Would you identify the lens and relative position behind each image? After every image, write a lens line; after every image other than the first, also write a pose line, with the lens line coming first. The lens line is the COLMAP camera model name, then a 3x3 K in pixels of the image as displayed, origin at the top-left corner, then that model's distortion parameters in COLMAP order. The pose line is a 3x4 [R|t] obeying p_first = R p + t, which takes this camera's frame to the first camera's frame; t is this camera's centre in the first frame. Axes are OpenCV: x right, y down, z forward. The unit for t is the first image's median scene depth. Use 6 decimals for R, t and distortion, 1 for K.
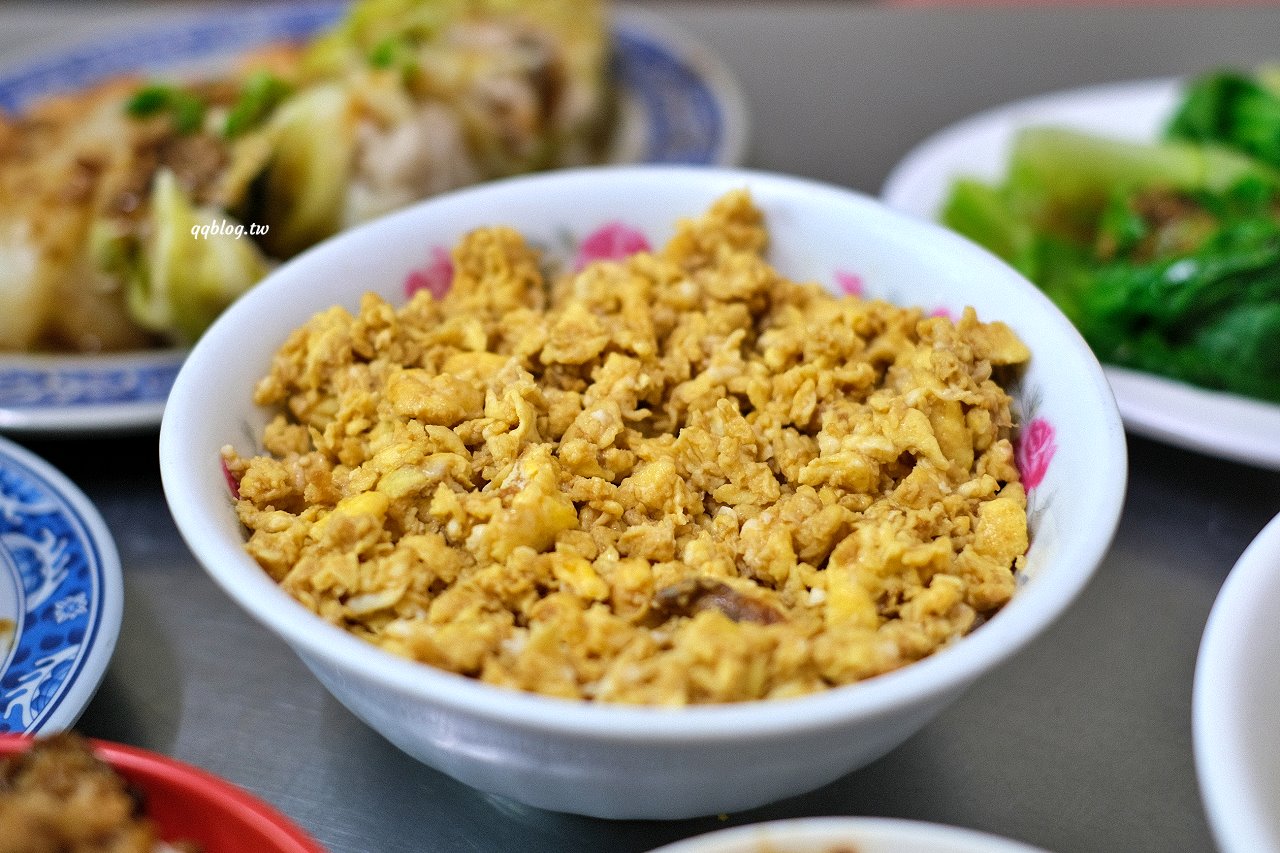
lens RADIAL K [[2493.3, 0, 632.3], [0, 2493.3, 426.2], [0, 0, 1]] dist [-0.089830, 0.000000]
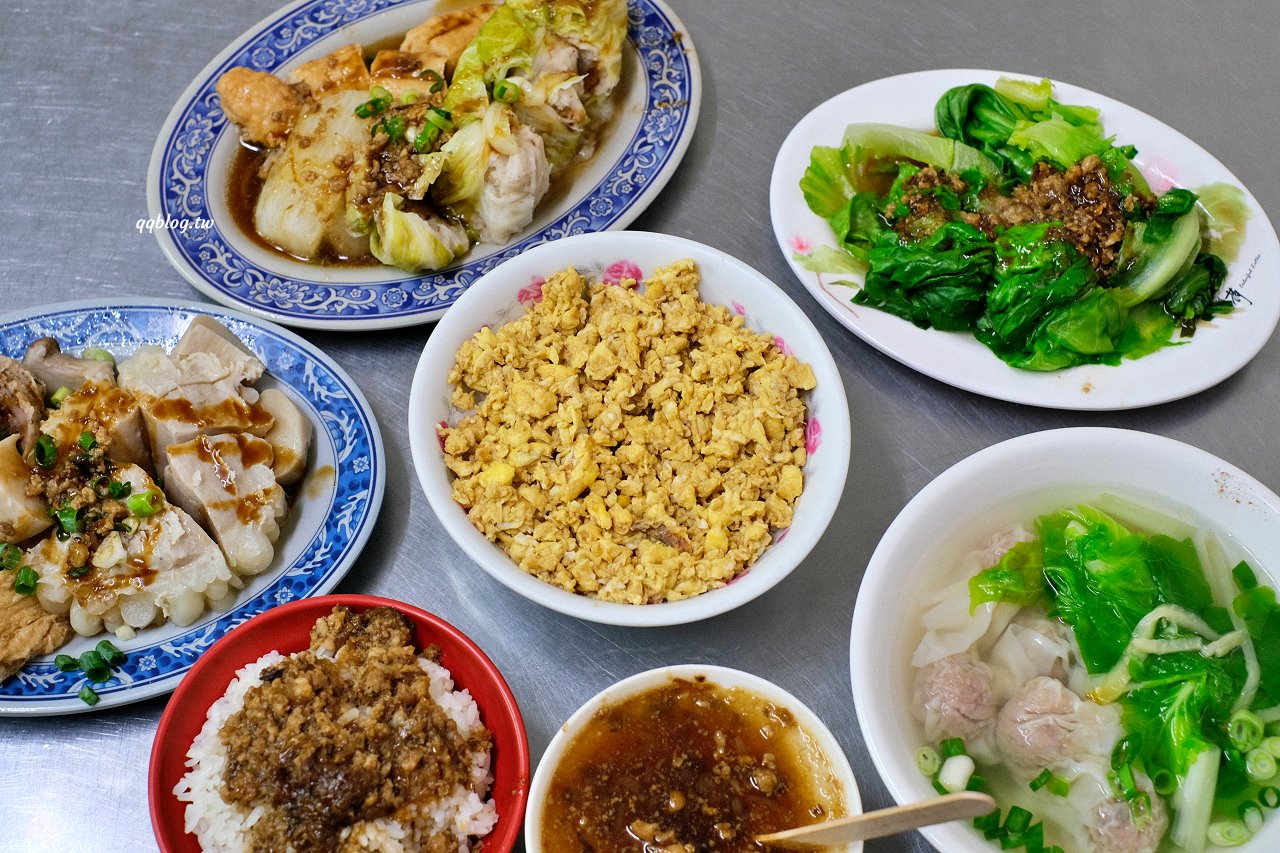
lens RADIAL K [[2361.2, 0, 636.6], [0, 2361.2, 417.9], [0, 0, 1]] dist [0.015919, 0.000000]
pose [[0.998977, 0.042971, 0.014065, -0.019520], [-0.044414, 0.874314, 0.483324, -0.969461], [0.008472, -0.483454, 0.875329, -0.771645]]
